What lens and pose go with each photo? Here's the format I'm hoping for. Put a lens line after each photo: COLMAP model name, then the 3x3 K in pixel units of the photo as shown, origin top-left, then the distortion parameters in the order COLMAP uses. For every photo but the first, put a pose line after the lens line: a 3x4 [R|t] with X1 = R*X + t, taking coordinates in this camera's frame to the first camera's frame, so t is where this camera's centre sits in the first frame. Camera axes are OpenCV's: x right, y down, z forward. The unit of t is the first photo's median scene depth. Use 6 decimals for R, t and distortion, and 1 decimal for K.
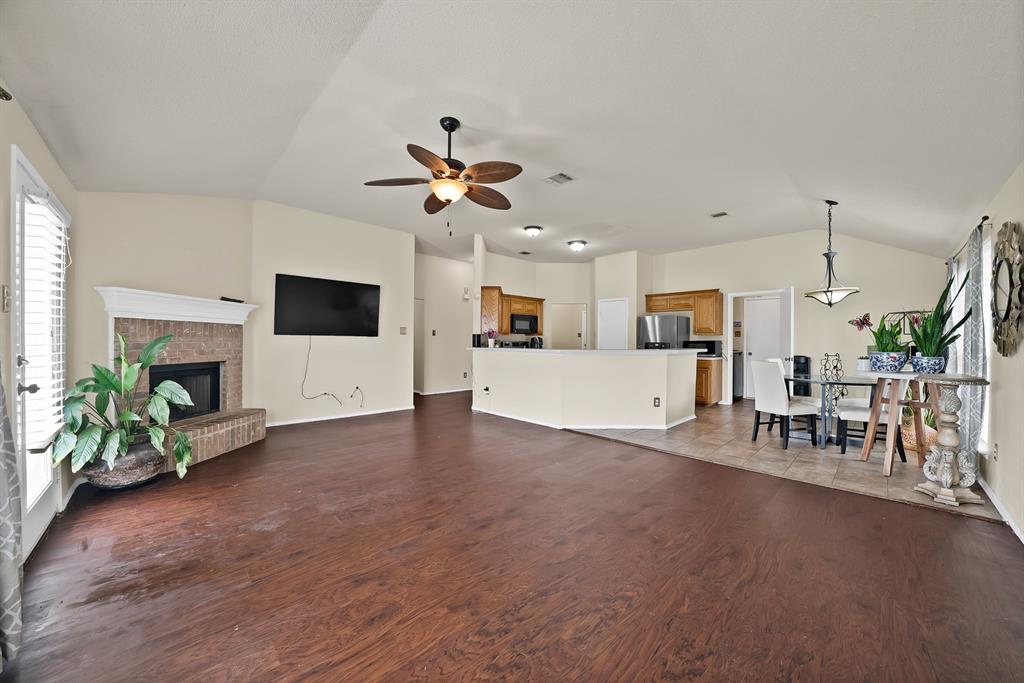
lens RADIAL K [[367.7, 0, 514.7], [0, 367.7, 343.6], [0, 0, 1]] dist [-0.025375, 0.002722]
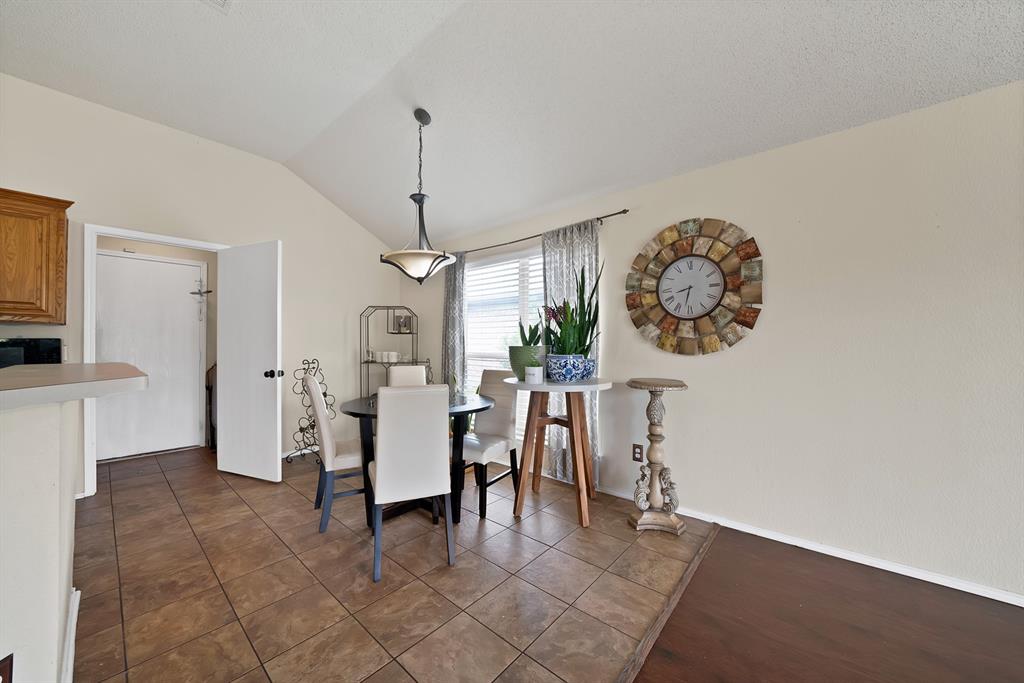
lens RADIAL K [[367.7, 0, 514.7], [0, 367.7, 343.6], [0, 0, 1]] dist [-0.025375, 0.002722]
pose [[-0.085820, -0.003622, 0.996304, 0.173598], [0.008305, 0.999956, 0.004350, -0.001522], [-0.996276, 0.008648, -0.085787, 0.648273]]
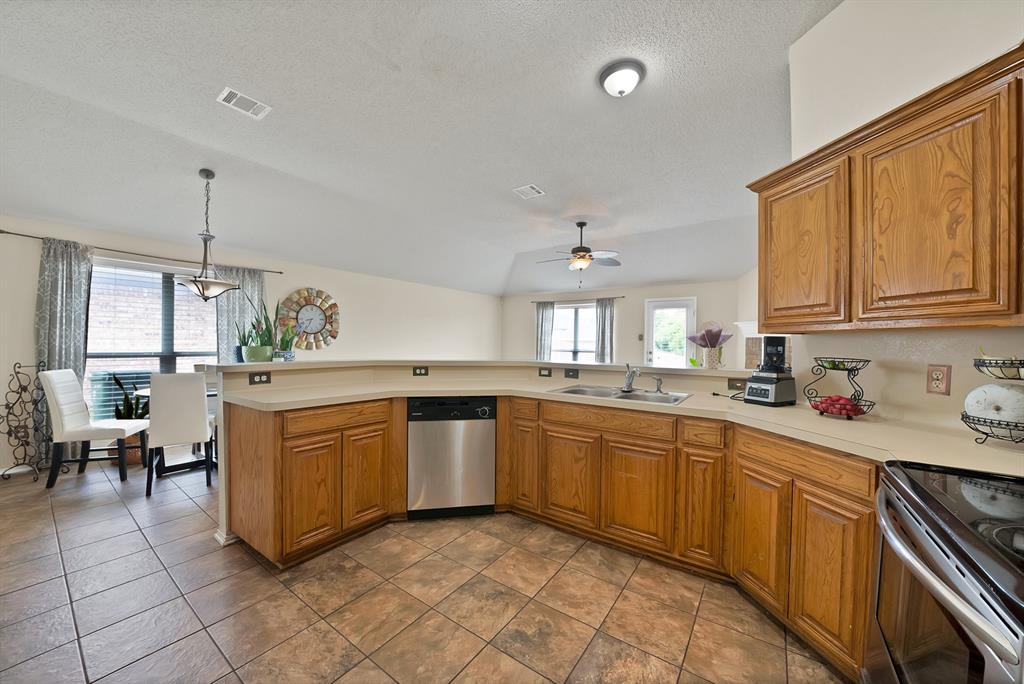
lens RADIAL K [[367.7, 0, 514.7], [0, 367.7, 344.1], [0, 0, 1]] dist [-0.025375, 0.002722]
pose [[-0.983236, -0.016906, -0.181550, 0.238710], [-0.018908, 0.999778, 0.009304, -0.017787], [0.181352, 0.012580, -0.983338, 1.408353]]
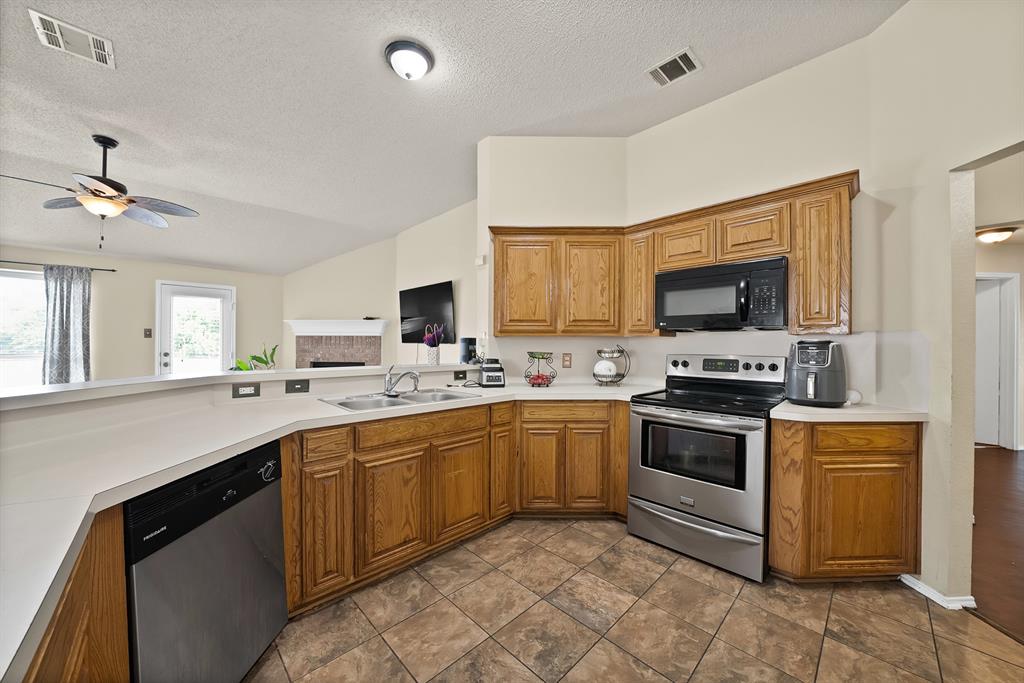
lens RADIAL K [[362.5, 0, 508.0], [0, 362.5, 344.3], [0, 0, 1]] dist [-0.022697, 0.000106]
pose [[-0.008169, -0.004174, -0.999958, 0.426704], [-0.011930, 0.999921, -0.004077, -0.016519], [0.999895, 0.011896, -0.008218, 1.131069]]
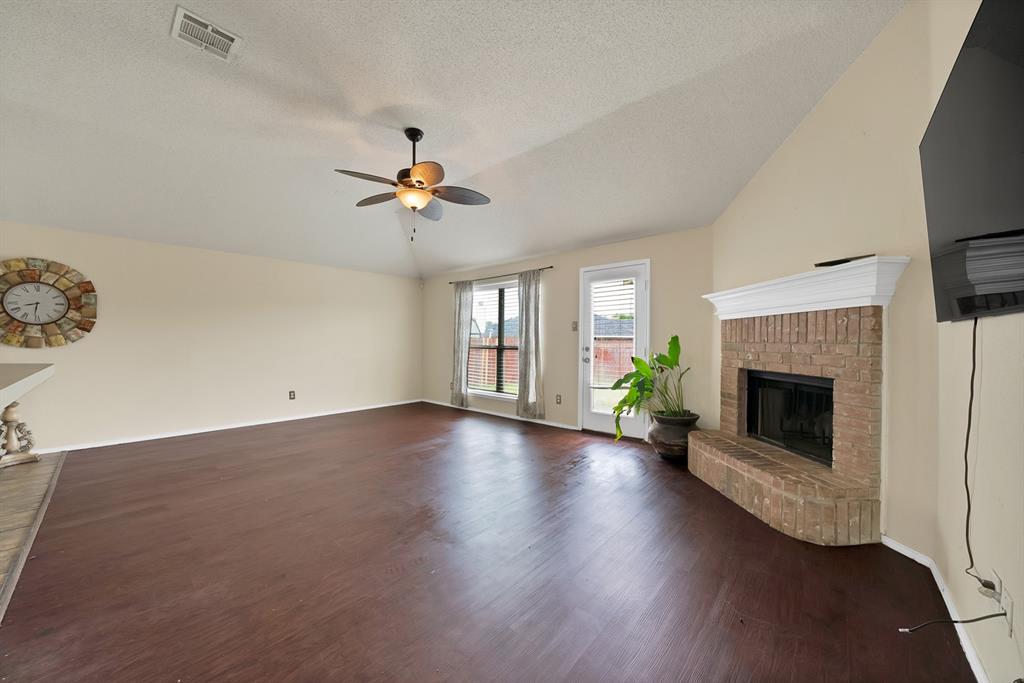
lens RADIAL K [[367.7, 0, 514.7], [0, 367.7, 343.6], [0, 0, 1]] dist [-0.025375, 0.002722]
pose [[-0.997164, -0.006281, -0.074998, -0.205560], [-0.007053, 0.999925, 0.010041, -0.004713], [0.074929, 0.010541, -0.997133, 1.086095]]
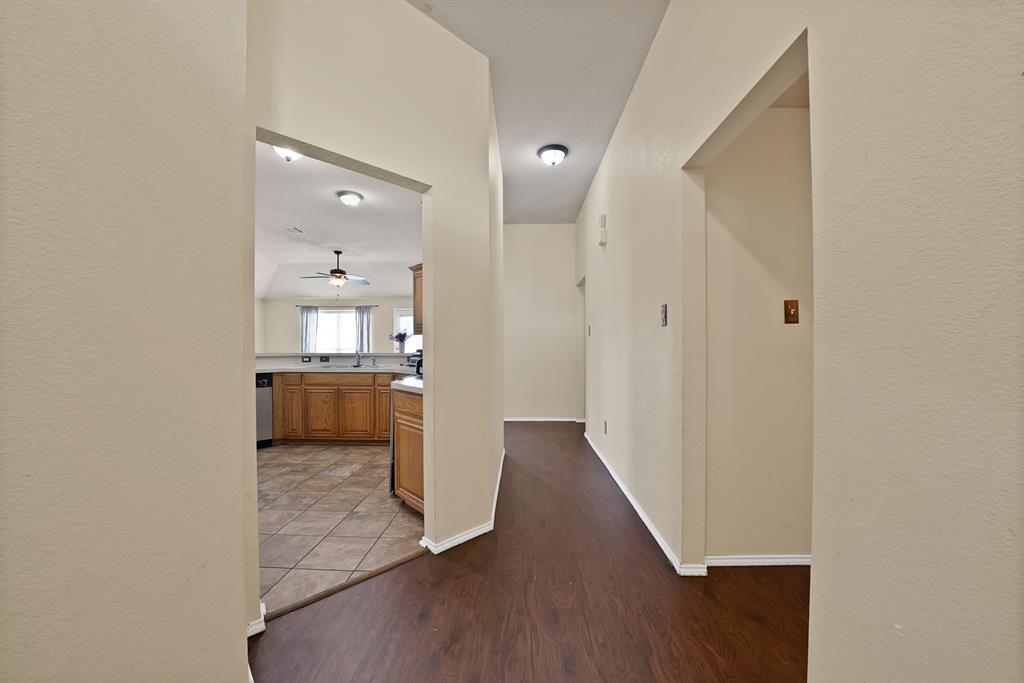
lens RADIAL K [[361.3, 0, 512.8], [0, 361.3, 345.6], [0, 0, 1]] dist [-0.023004, 0.000018]
pose [[-0.717662, 0.000335, -0.696391, 0.329216], [-0.005937, 0.999961, 0.006600, -0.011964], [0.696366, 0.008871, -0.717632, 1.806394]]
